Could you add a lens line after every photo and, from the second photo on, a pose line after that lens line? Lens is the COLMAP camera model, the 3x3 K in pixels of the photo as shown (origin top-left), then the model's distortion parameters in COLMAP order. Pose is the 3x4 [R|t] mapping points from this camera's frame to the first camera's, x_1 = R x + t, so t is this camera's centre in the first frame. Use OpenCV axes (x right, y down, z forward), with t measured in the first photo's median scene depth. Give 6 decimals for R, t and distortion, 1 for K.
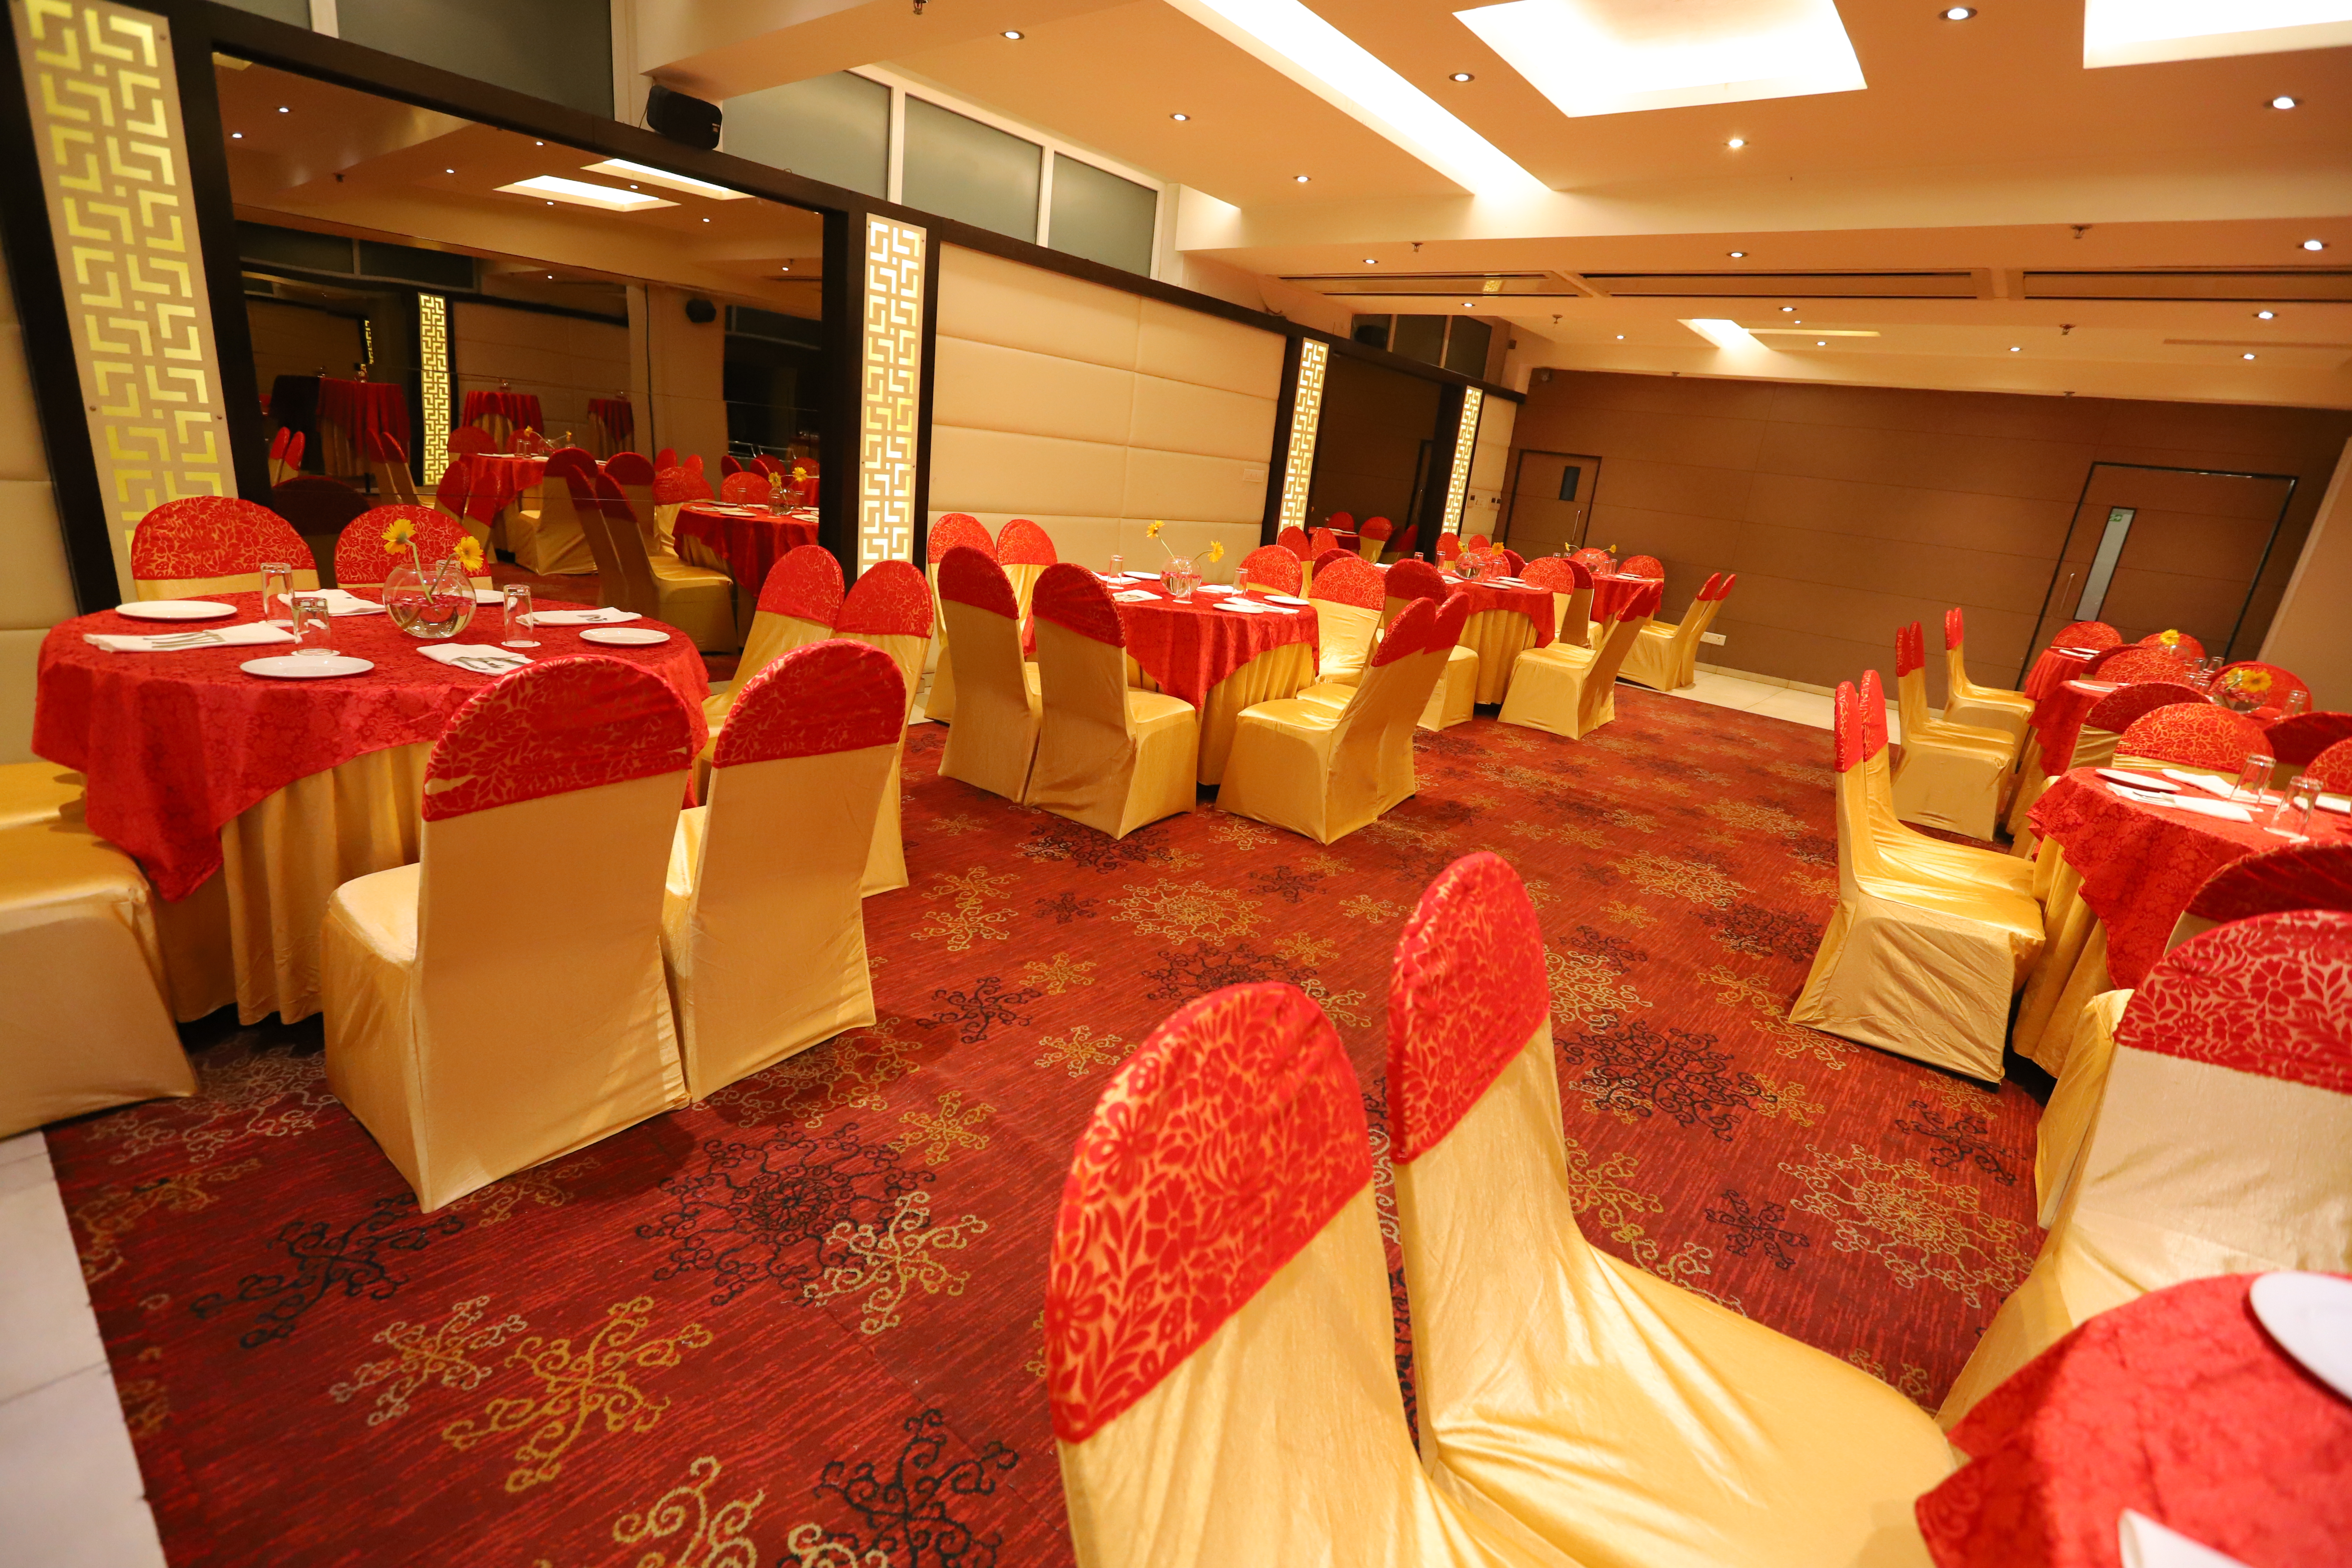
lens RADIAL K [[1066.5, 0, 1175.3], [0, 1066.5, 791.2], [0, 0, 1]] dist [-0.045329, 0.013361]
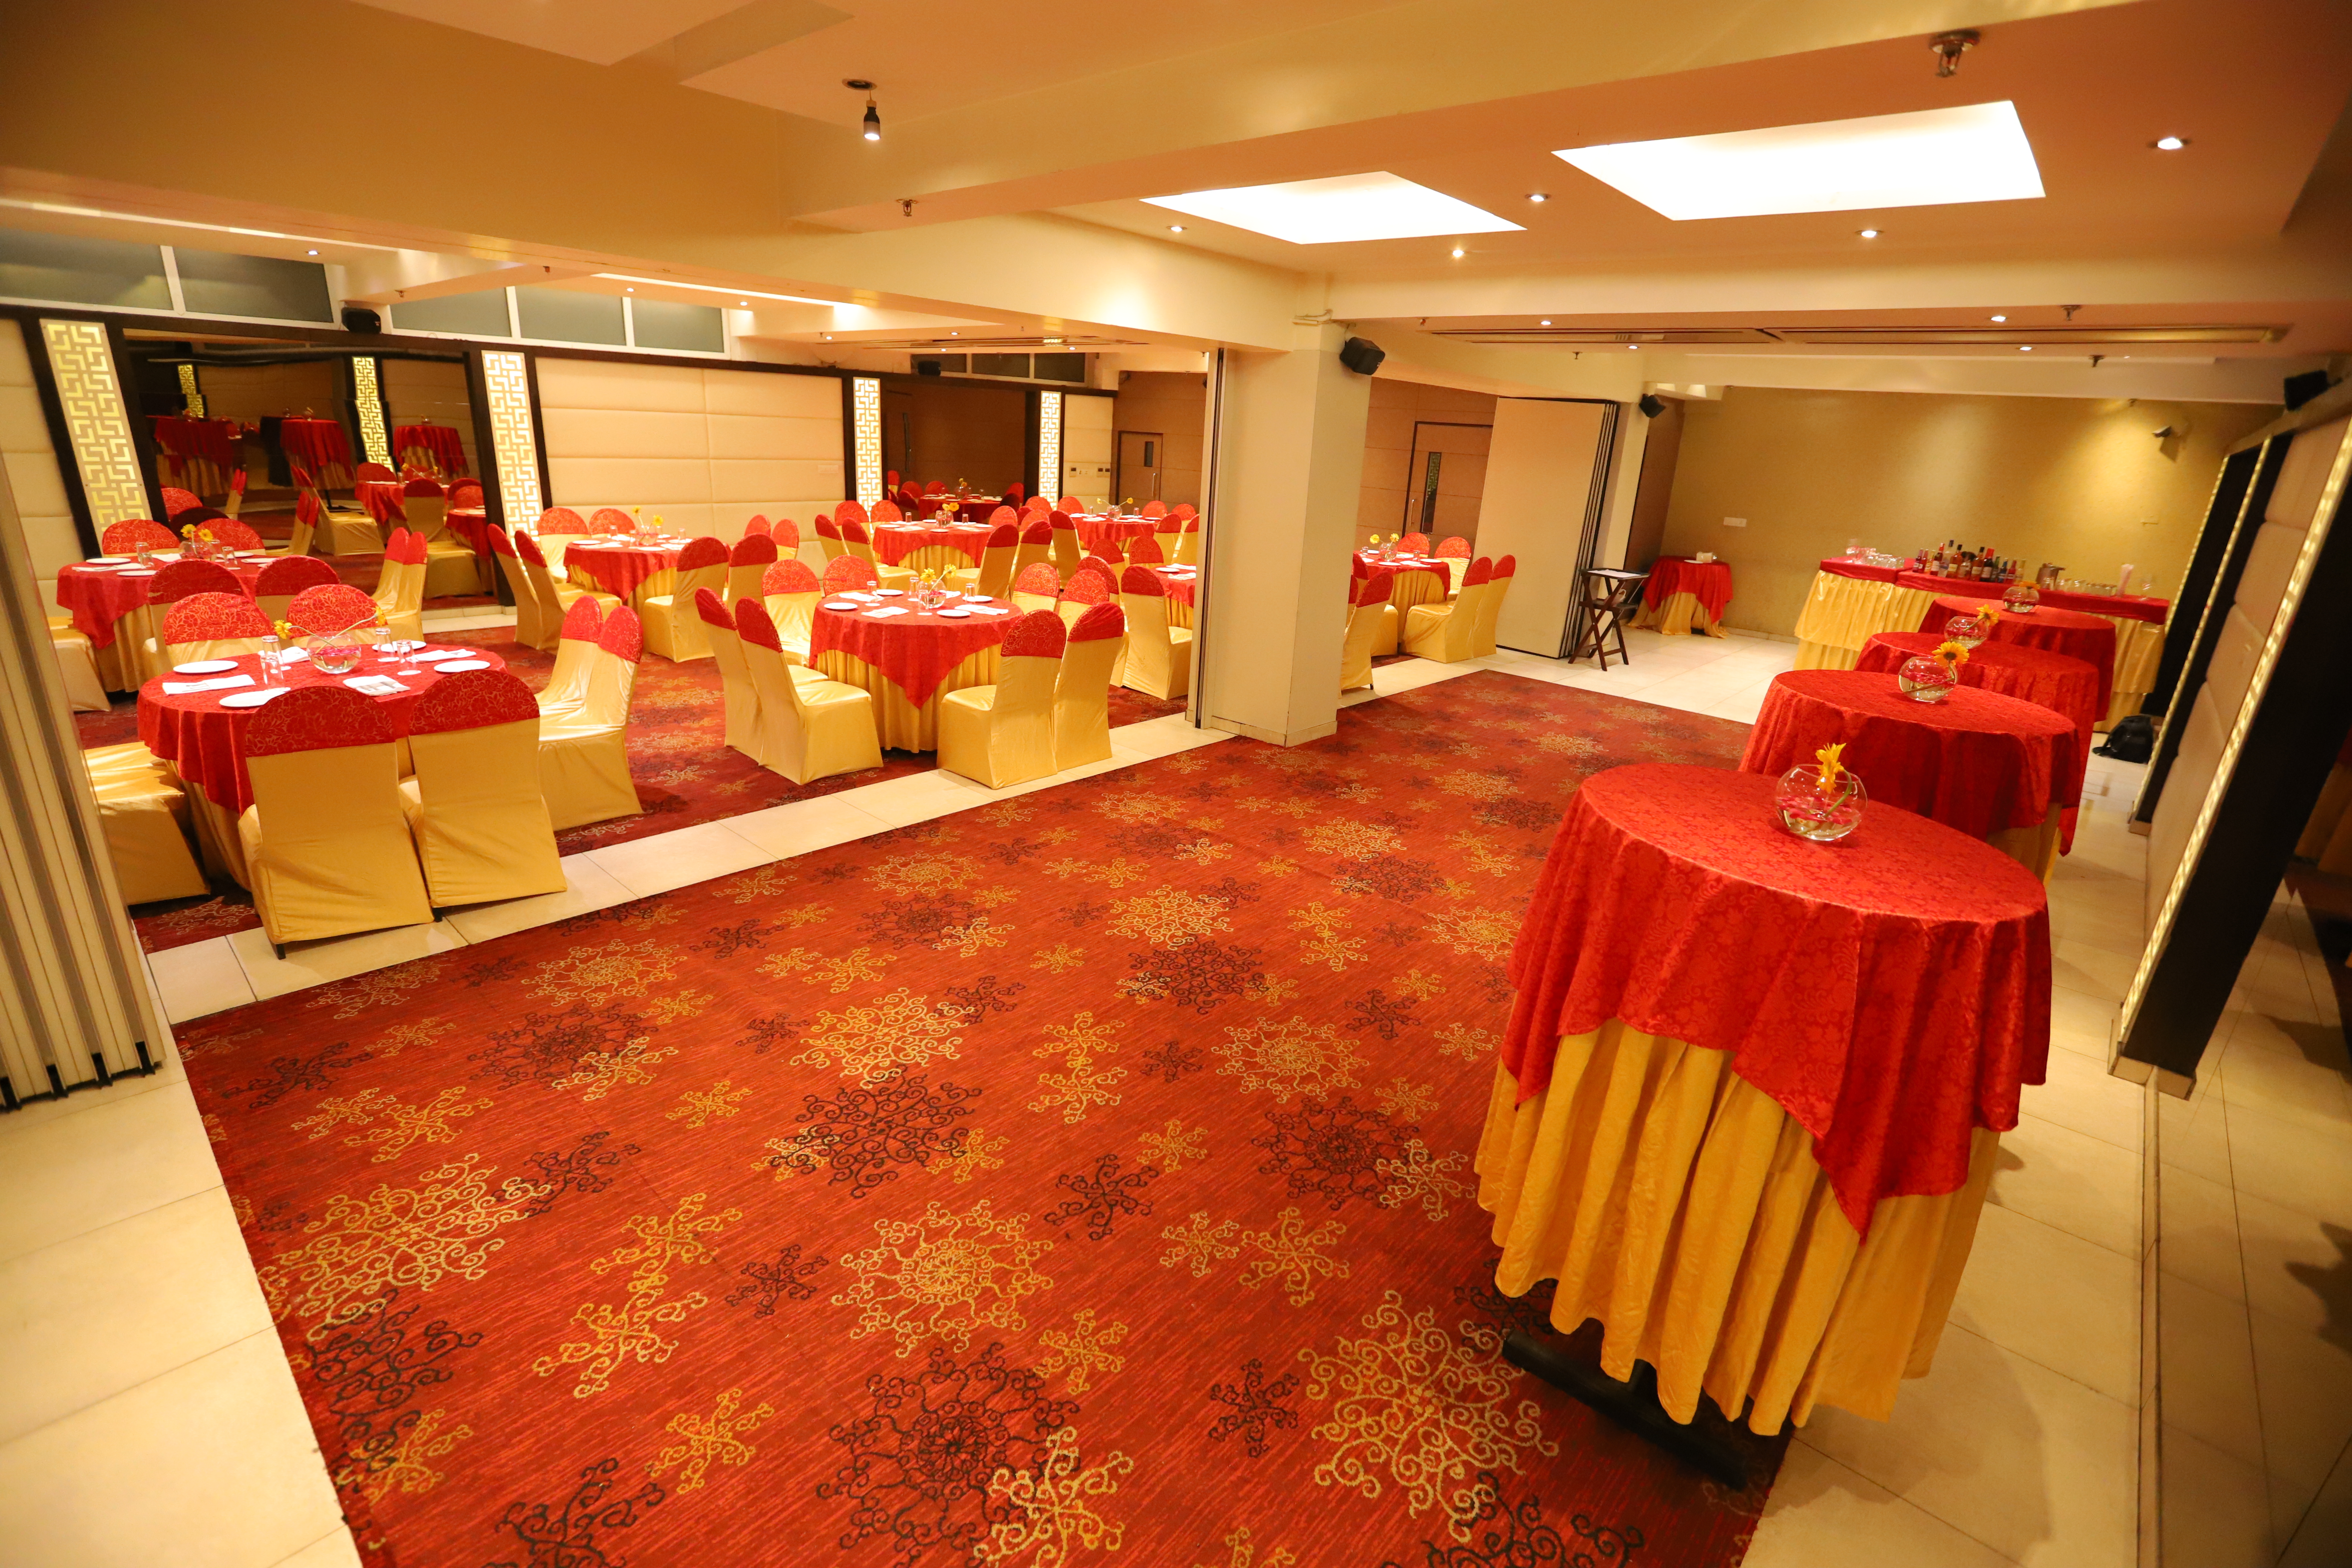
lens RADIAL K [[1066.5, 0, 1175.3], [0, 1066.5, 791.2], [0, 0, 1]] dist [-0.045329, 0.013361]
pose [[0.997833, -0.033800, -0.056460, 1.155403], [0.035144, 0.999118, 0.022984, 0.272783], [0.055633, -0.024918, 0.998140, -0.922715]]
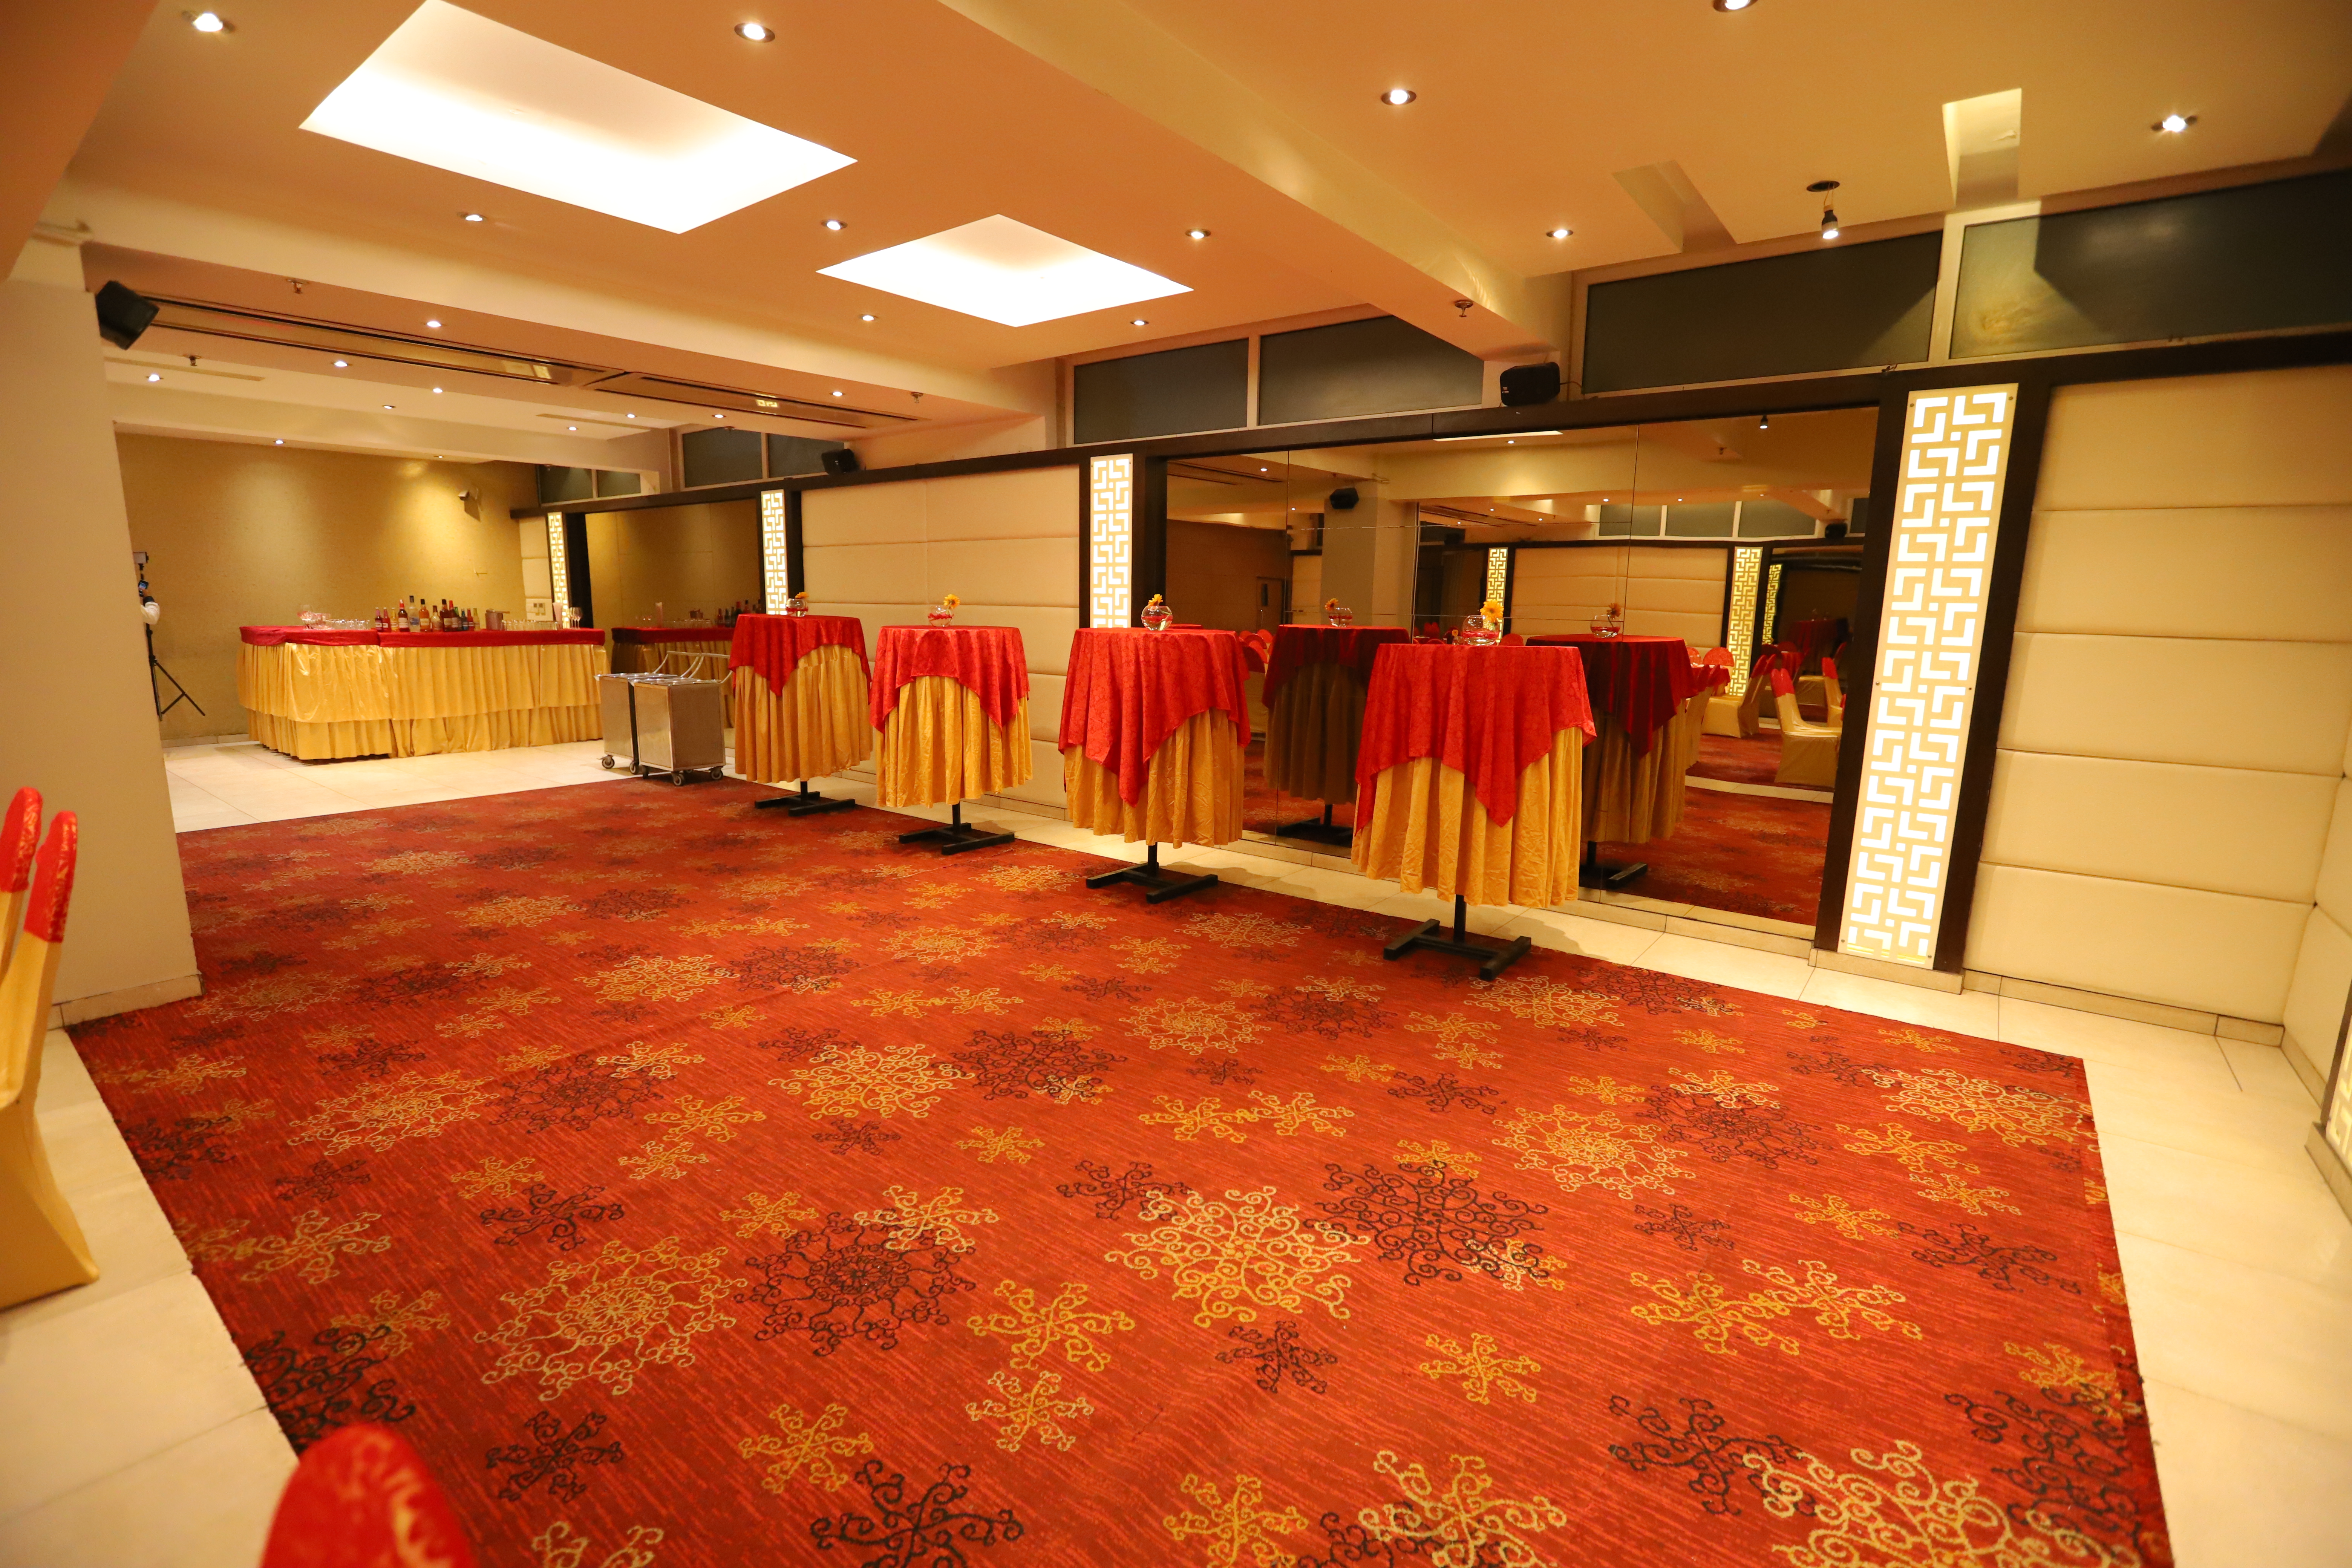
lens RADIAL K [[1065.5, 0, 1176.3], [0, 1065.5, 799.7], [0, 0, 1]] dist [-0.040034, 0.011644]
pose [[-0.029222, -0.286788, 0.957548, 0.404130], [0.280047, 0.917243, 0.283263, 0.077405], [-0.959541, 0.276436, 0.053511, -0.187533]]
